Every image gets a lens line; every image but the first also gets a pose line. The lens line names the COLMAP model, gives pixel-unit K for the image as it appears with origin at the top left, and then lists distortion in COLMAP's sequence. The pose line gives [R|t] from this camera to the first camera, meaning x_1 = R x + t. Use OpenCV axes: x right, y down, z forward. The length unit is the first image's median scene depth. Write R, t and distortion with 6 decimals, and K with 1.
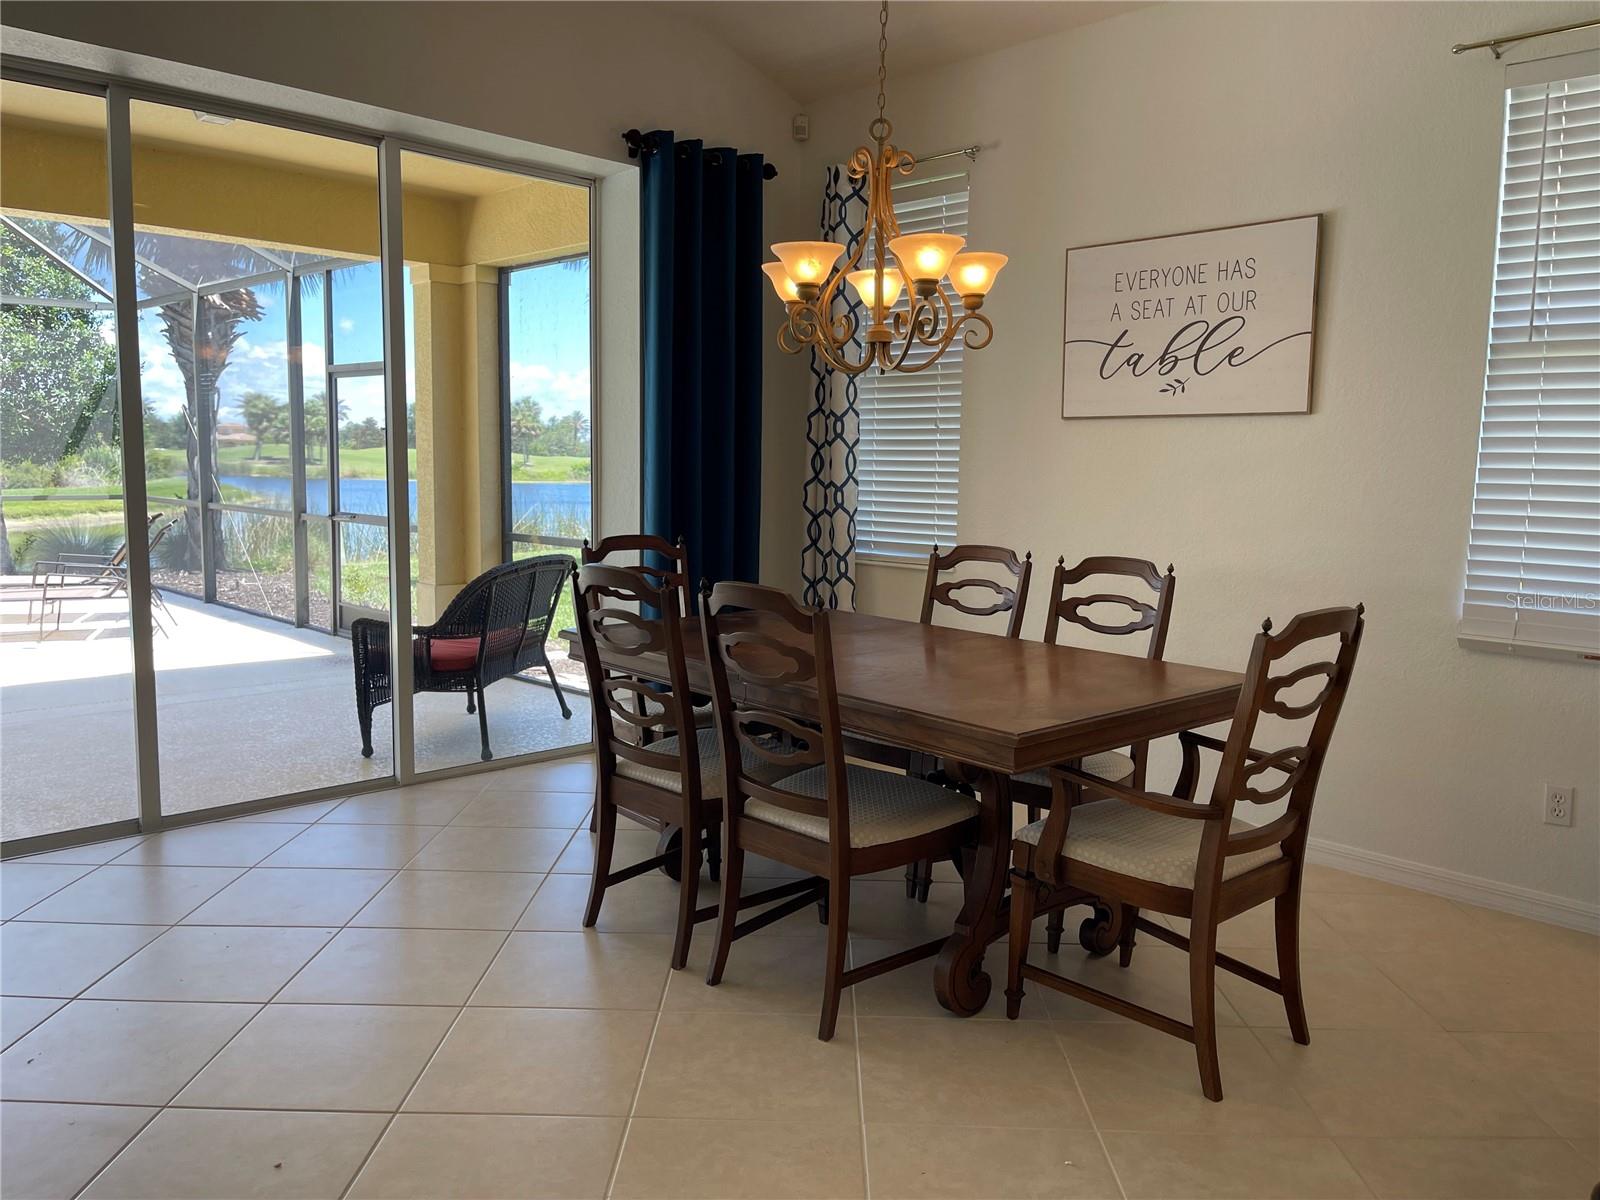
lens RADIAL K [[1220.4, 0, 788.0], [0, 1220.4, 601.3], [0, 0, 1]] dist [0.042670, -0.030041]
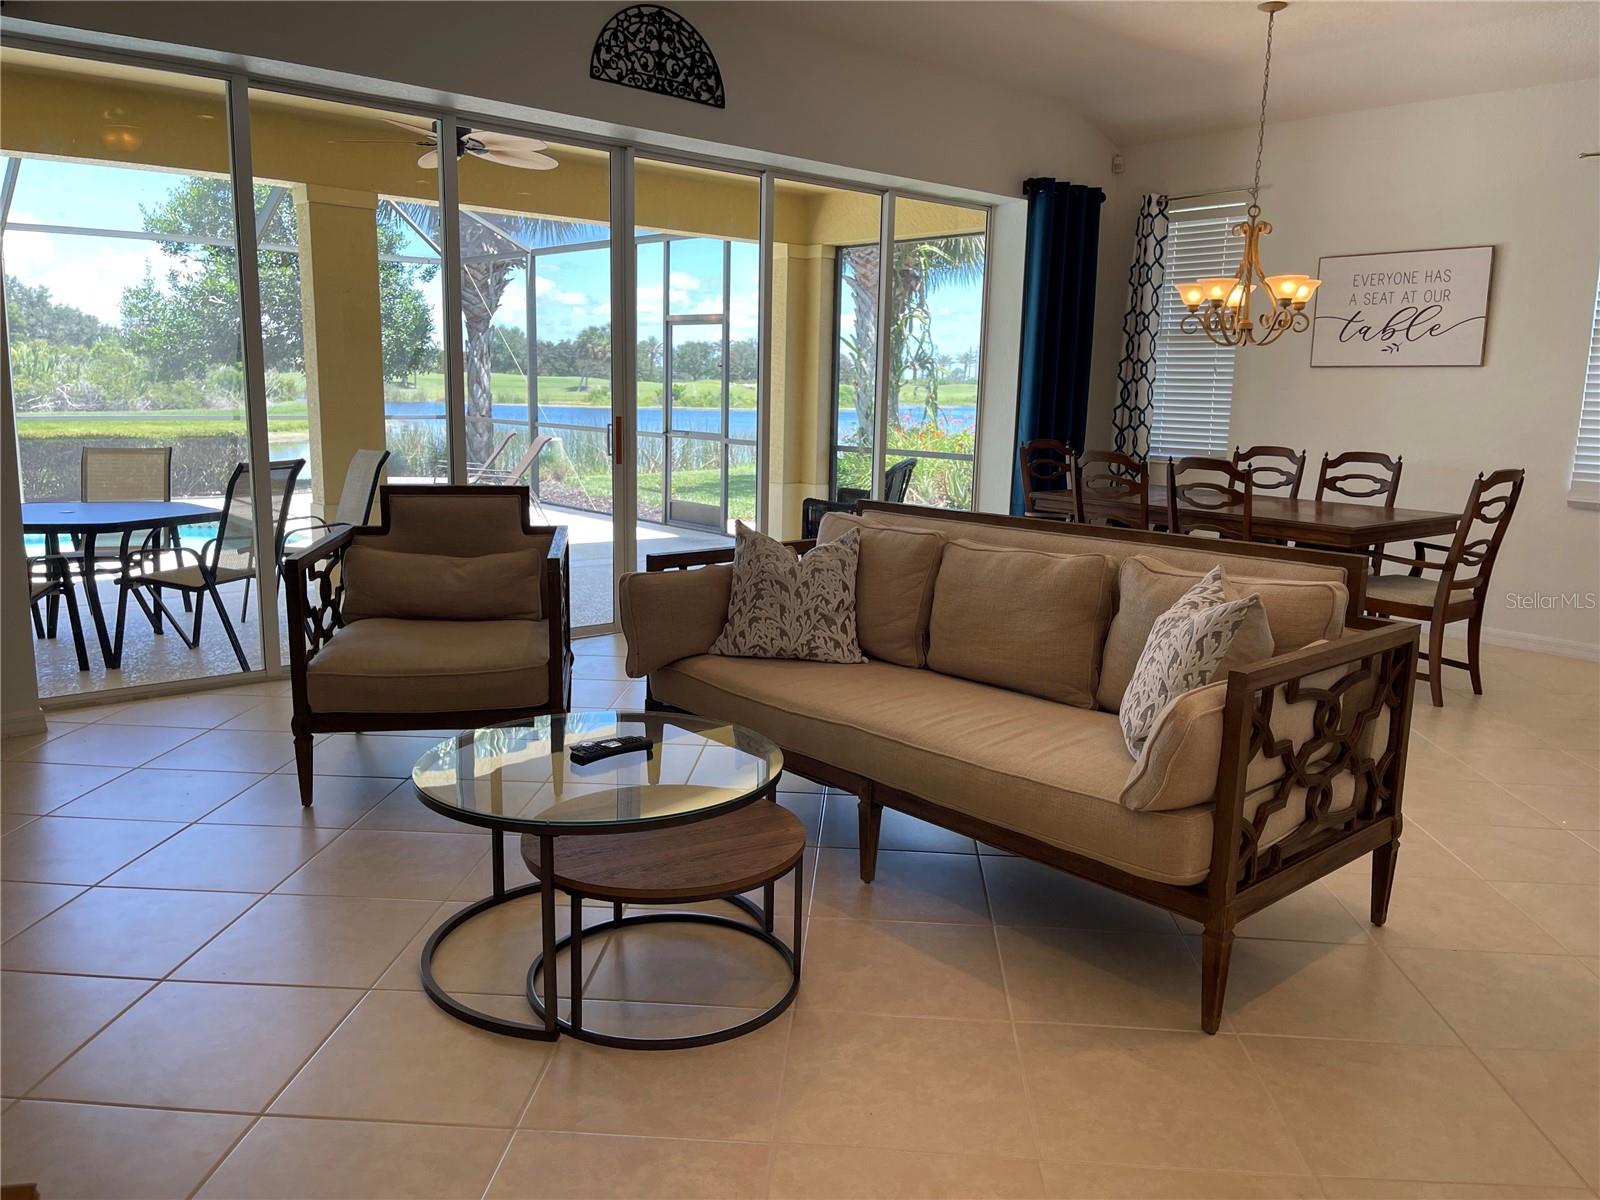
lens RADIAL K [[1220.4, 0, 799.6], [0, 1220.4, 599.8], [0, 0, 1]] dist [0.042670, -0.030041]
pose [[0.998852, 0.011317, -0.046544, -0.406946], [-0.008525, 0.998177, 0.059756, 0.069248], [0.047135, -0.059291, 0.997127, -0.710469]]
